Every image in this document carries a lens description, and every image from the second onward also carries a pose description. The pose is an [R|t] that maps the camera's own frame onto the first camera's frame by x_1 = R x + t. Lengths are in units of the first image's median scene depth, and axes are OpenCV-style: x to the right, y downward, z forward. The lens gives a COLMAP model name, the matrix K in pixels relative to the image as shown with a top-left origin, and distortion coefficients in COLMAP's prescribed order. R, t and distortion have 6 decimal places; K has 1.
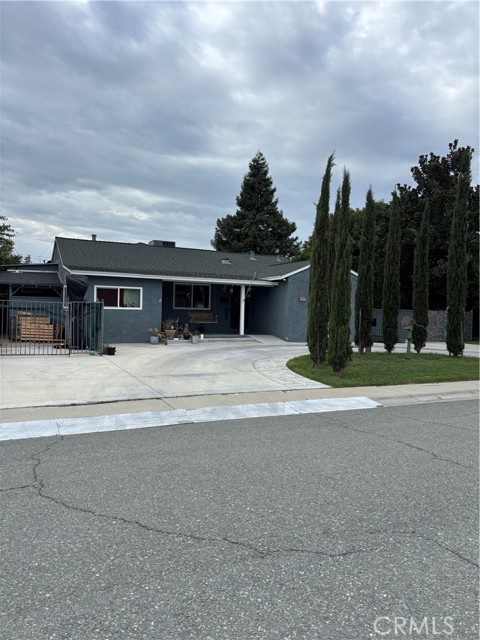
lens RADIAL K [[483.5, 0, 245.3], [0, 483.5, 321.7], [0, 0, 1]] dist [0.063766, -0.061075]
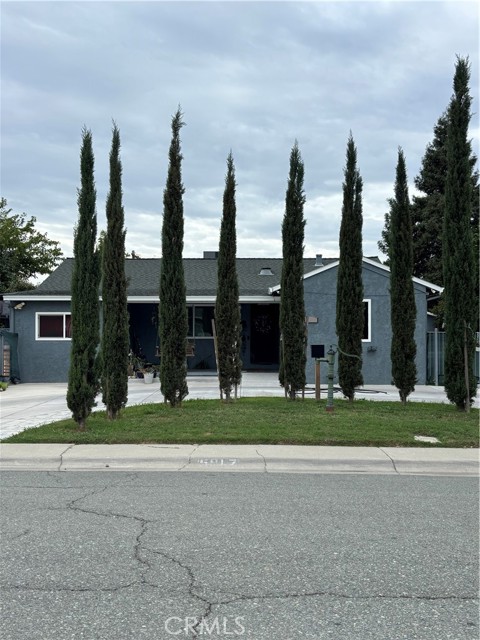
lens RADIAL K [[650.9, 0, 236.2], [0, 650.9, 324.2], [0, 0, 1]] dist [0.006840, 0.000000]
pose [[0.889046, -0.035122, -0.456469, 0.171712], [0.009801, 0.998285, -0.057722, 0.004467], [0.457713, 0.046844, 0.887865, 0.061290]]
